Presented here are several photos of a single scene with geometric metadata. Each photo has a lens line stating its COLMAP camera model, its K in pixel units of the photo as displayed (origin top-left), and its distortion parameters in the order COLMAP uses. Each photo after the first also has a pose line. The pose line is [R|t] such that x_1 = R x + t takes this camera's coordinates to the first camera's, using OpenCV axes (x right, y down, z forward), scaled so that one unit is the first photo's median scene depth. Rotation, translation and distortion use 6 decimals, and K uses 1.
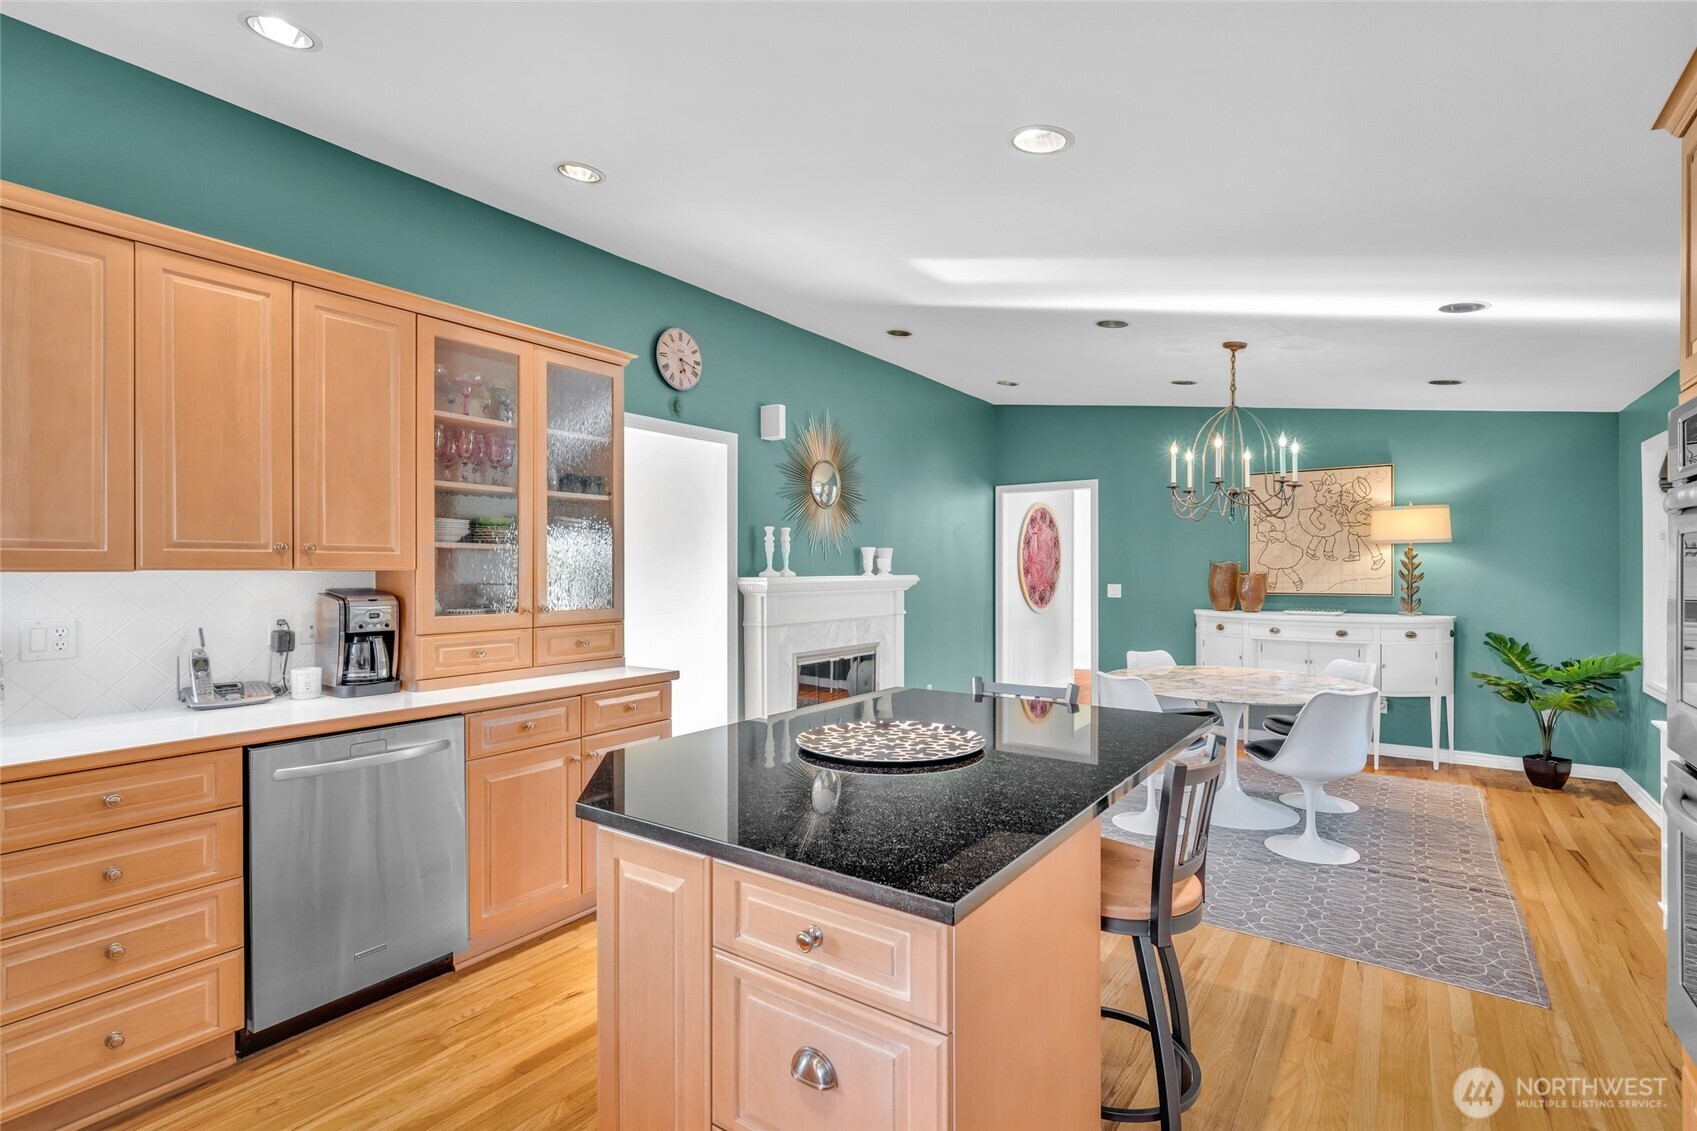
lens RADIAL K [[763.7, 0, 846.8], [0, 763.7, 567.5], [0, 0, 1]] dist [-0.003533, -0.000217]
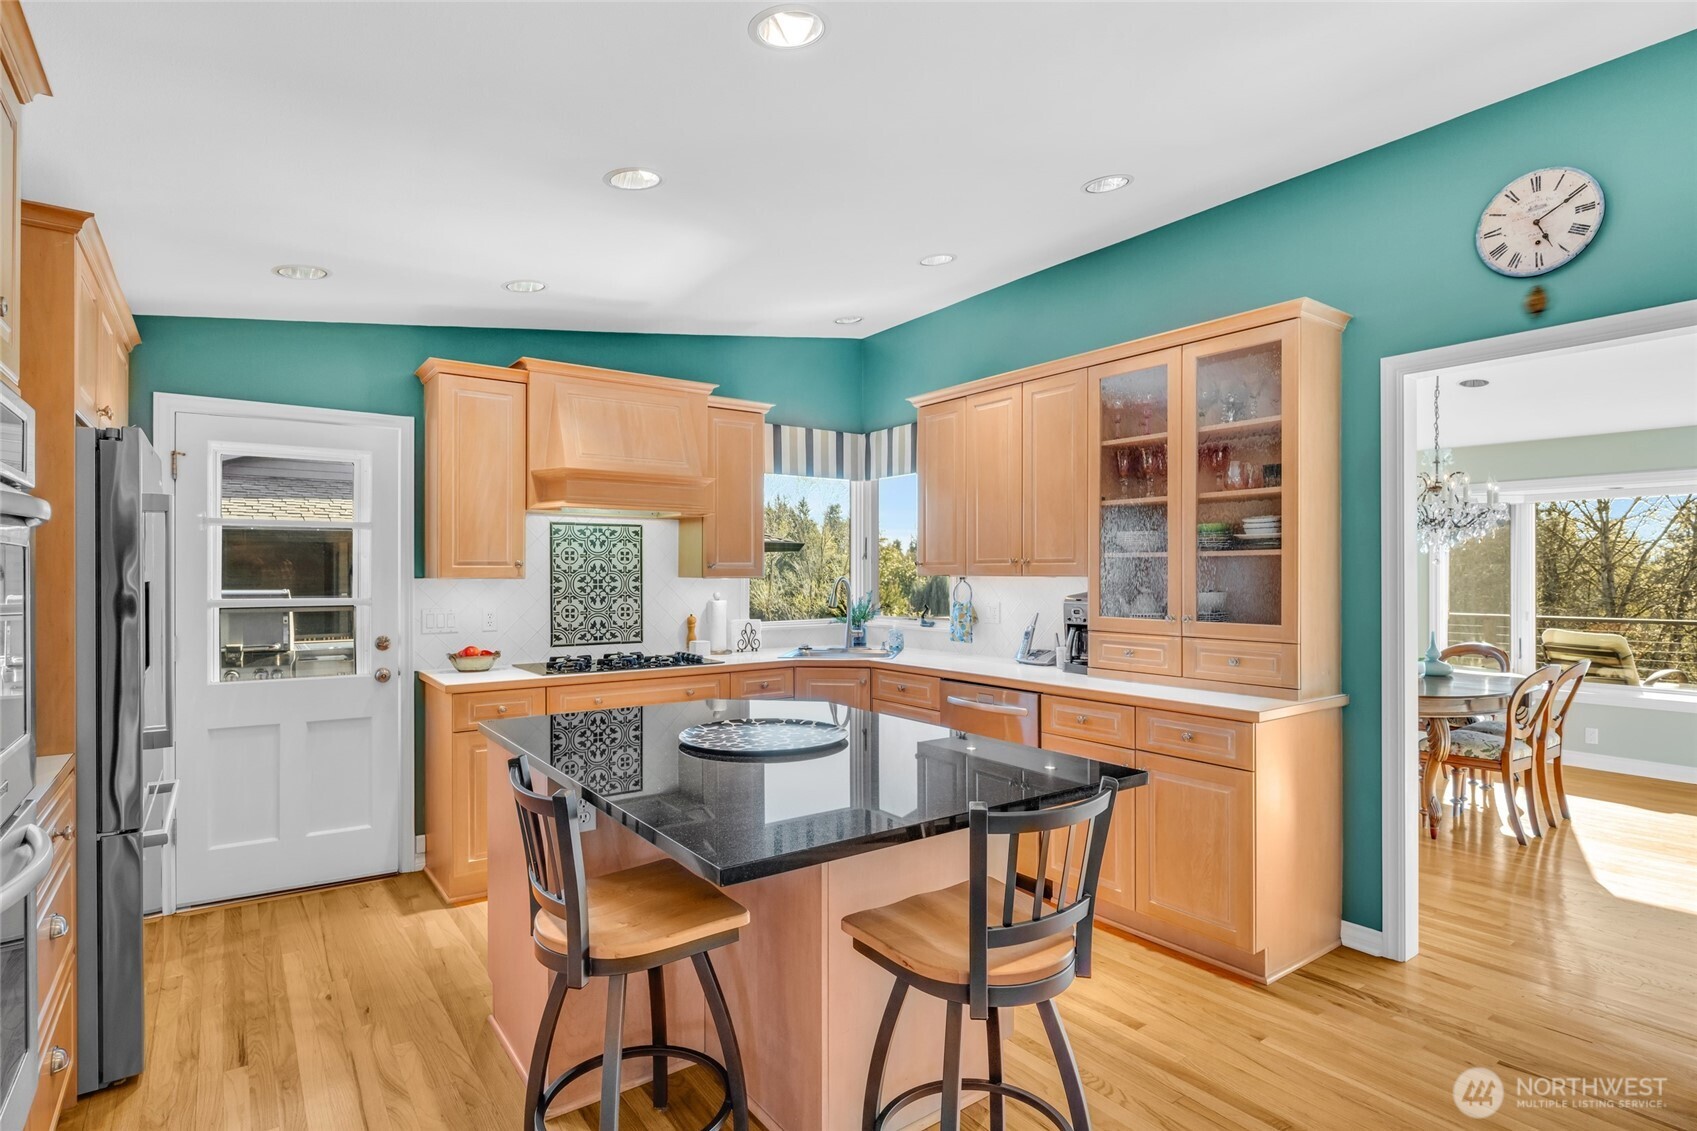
lens RADIAL K [[878.4, 0, 849.2], [0, 878.4, 570.2], [0, 0, 1]] dist [-0.007150, -0.000540]
pose [[-0.310376, 0.000792, -0.950614, 0.813301], [0.003132, 0.999995, -0.000190, -0.007939], [0.950609, -0.003037, -0.310377, 0.977270]]
